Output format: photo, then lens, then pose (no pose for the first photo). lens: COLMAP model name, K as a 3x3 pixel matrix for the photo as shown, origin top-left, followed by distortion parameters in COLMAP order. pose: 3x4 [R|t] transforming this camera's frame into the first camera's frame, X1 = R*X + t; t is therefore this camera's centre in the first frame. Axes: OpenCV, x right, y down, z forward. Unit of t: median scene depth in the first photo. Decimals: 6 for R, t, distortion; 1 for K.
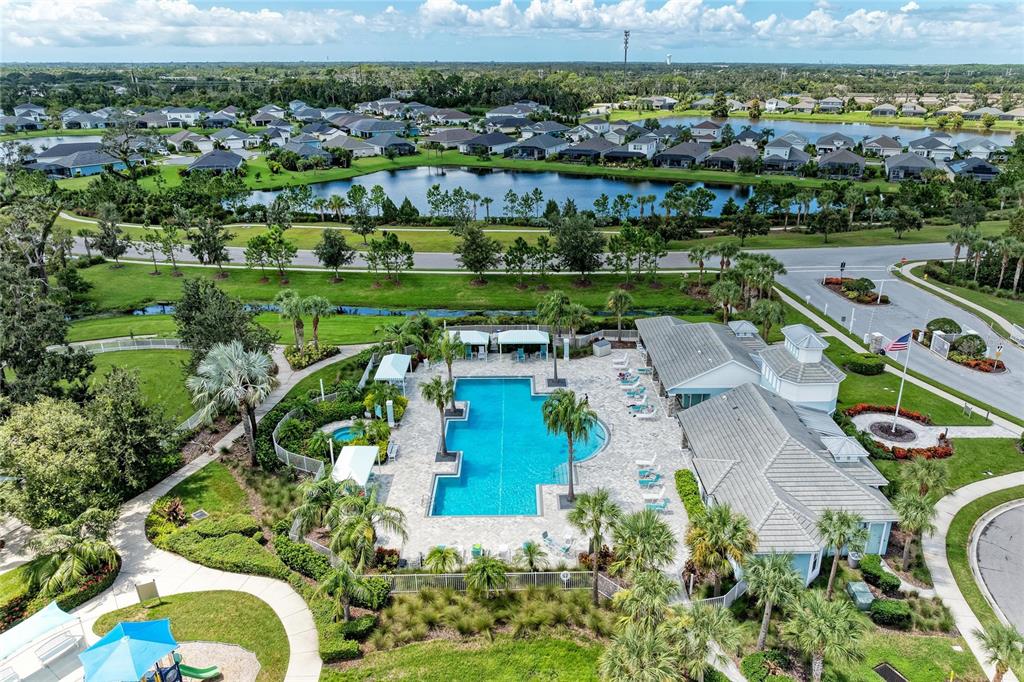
lens RADIAL K [[713.3, 0, 513.7], [0, 713.3, 343.5], [0, 0, 1]] dist [-0.028099, 0.028944]
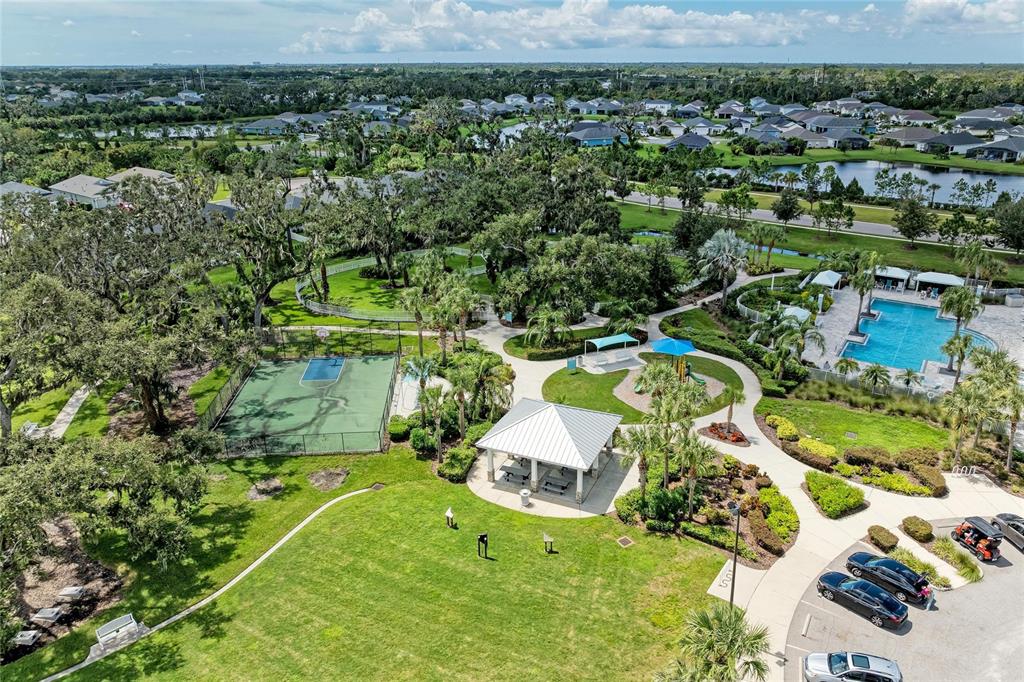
lens RADIAL K [[713.3, 0, 513.7], [0, 713.3, 343.5], [0, 0, 1]] dist [-0.028099, 0.028944]
pose [[0.836227, 0.201207, -0.510137, 0.014870], [-0.201980, 0.977867, 0.054597, 0.060786], [0.509831, 0.057382, 0.858359, -0.142212]]
